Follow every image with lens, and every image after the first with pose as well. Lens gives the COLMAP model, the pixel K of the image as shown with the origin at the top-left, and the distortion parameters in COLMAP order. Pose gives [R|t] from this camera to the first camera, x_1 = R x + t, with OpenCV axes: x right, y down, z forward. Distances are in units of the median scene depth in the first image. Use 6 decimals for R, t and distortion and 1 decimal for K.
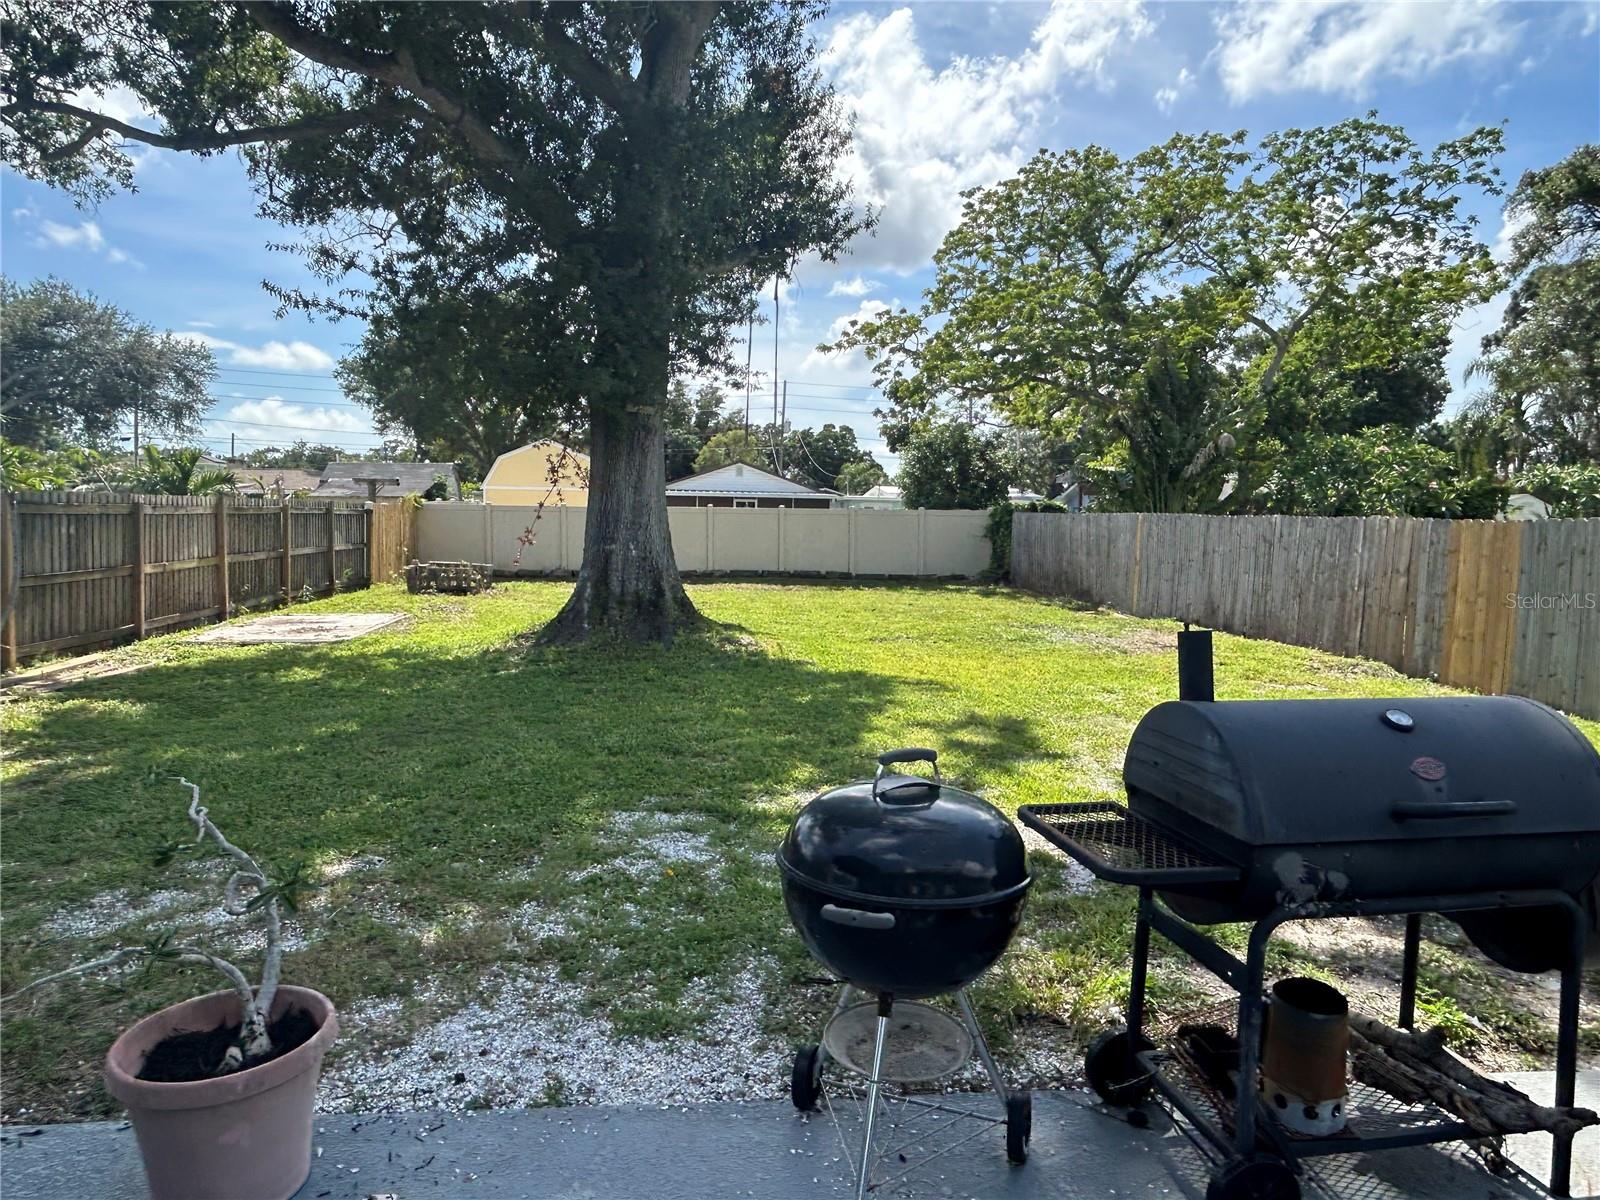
lens RADIAL K [[1017.2, 0, 794.4], [0, 1017.2, 603.3], [0, 0, 1]] dist [-0.012870, 0.009465]
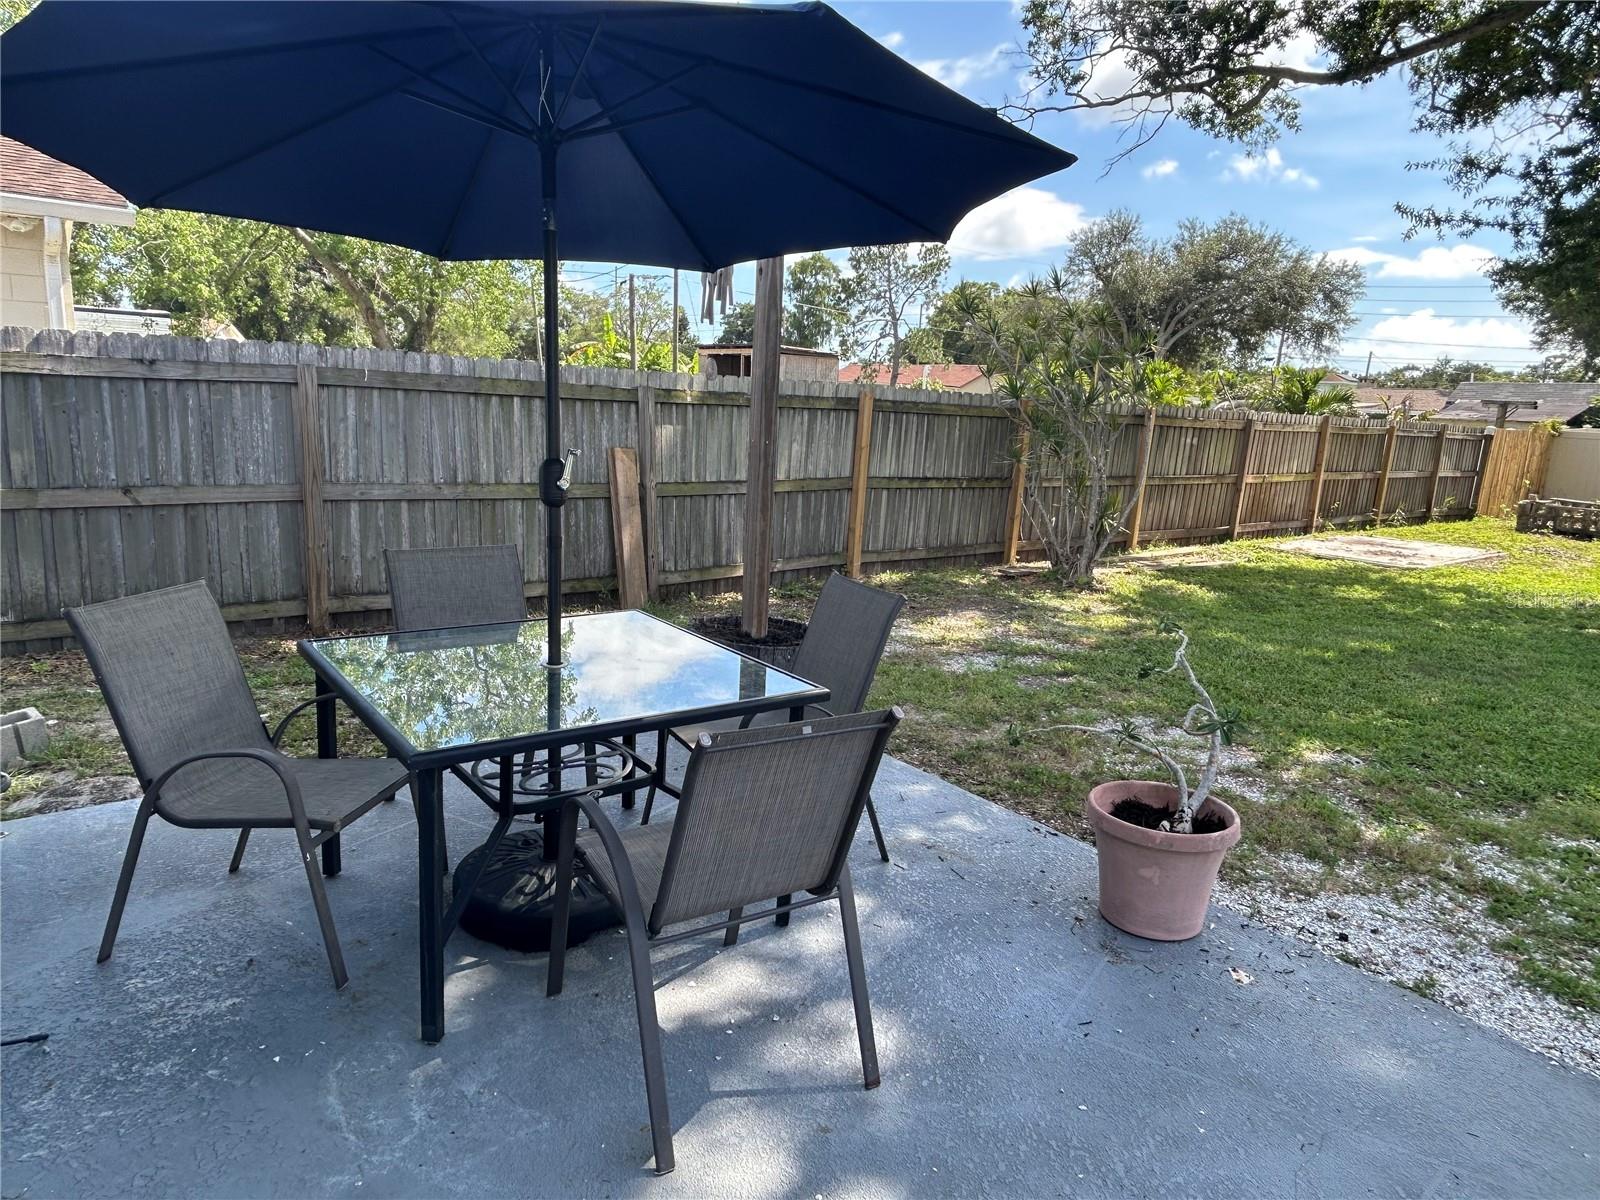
lens RADIAL K [[1017.2, 0, 798.7], [0, 1017.2, 595.7], [0, 0, 1]] dist [-0.012870, 0.009465]
pose [[0.536069, 0.174462, -0.825950, 0.047923], [-0.115800, 0.984360, 0.132764, 0.001775], [0.836194, 0.024475, 0.547888, -0.033152]]
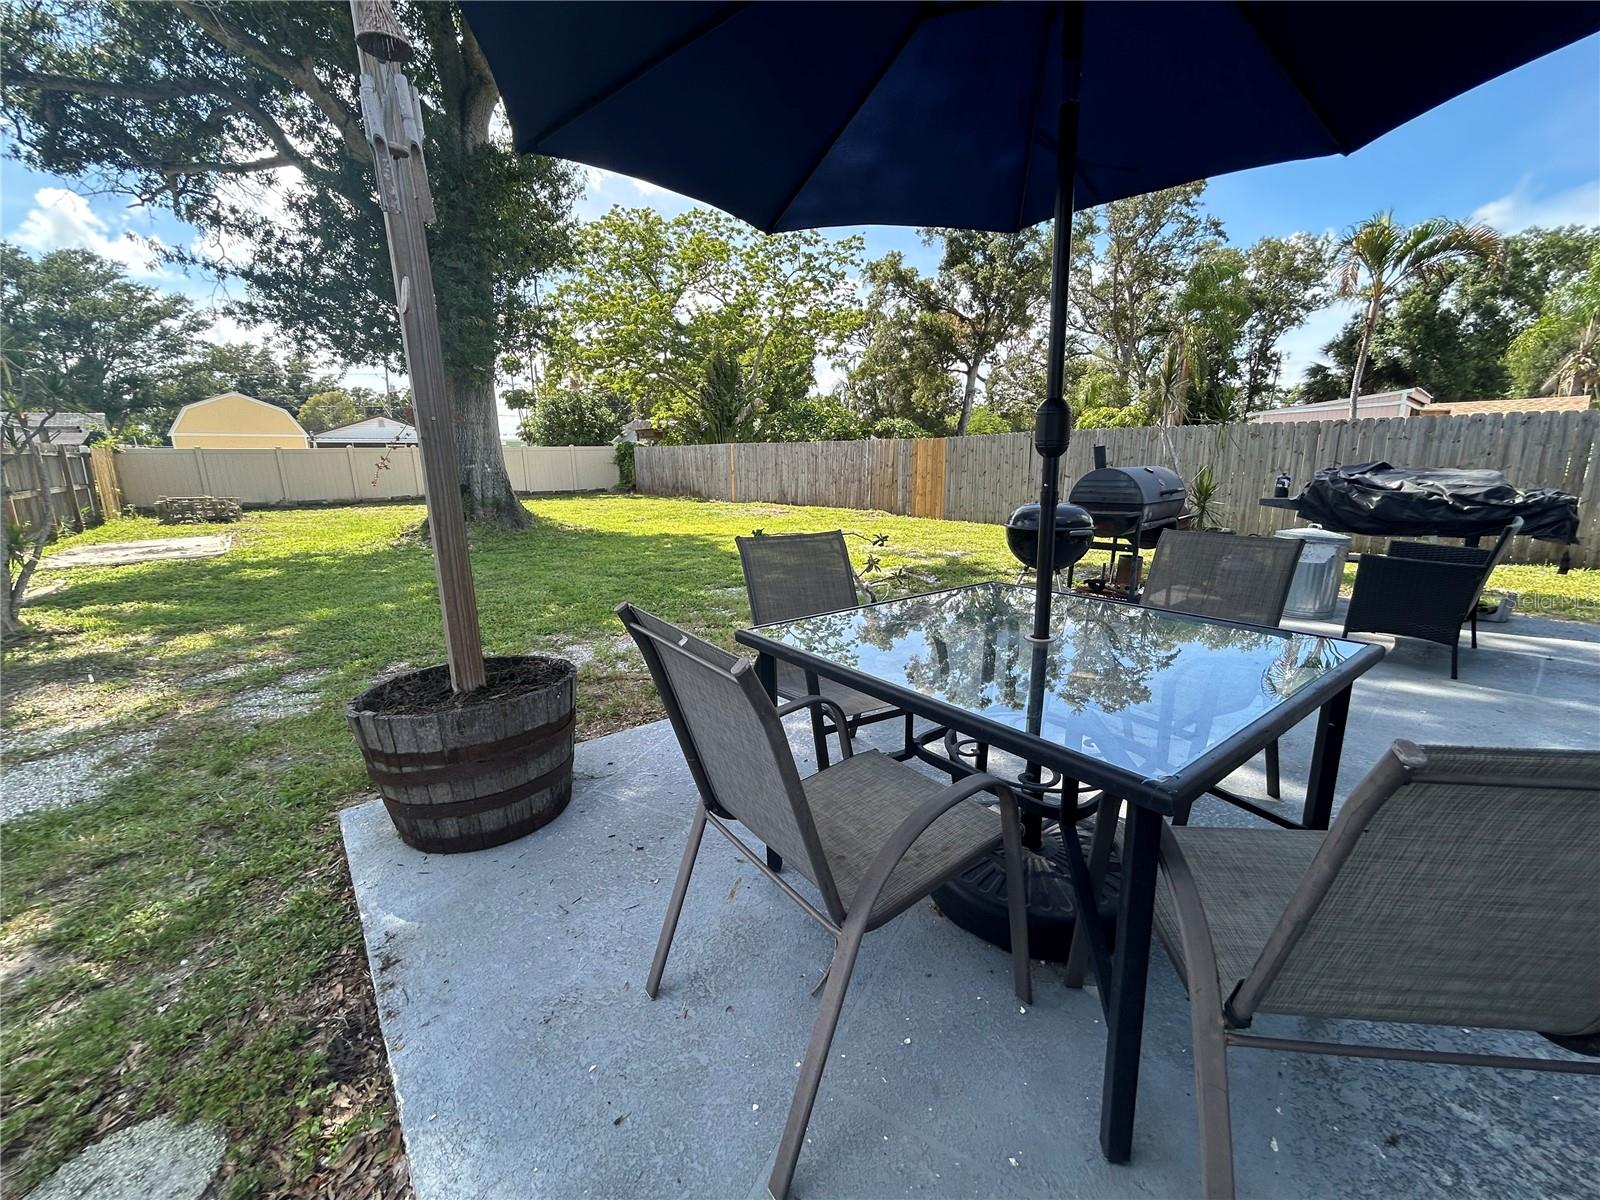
lens RADIAL K [[644.0, 0, 810.9], [0, 644.0, 590.9], [0, 0, 1]] dist [-0.001012, 0.001106]
pose [[0.836821, -0.138686, 0.529620, -0.277926], [0.073158, 0.987034, 0.142870, 0.022783], [-0.542567, -0.080811, 0.836116, -0.036290]]
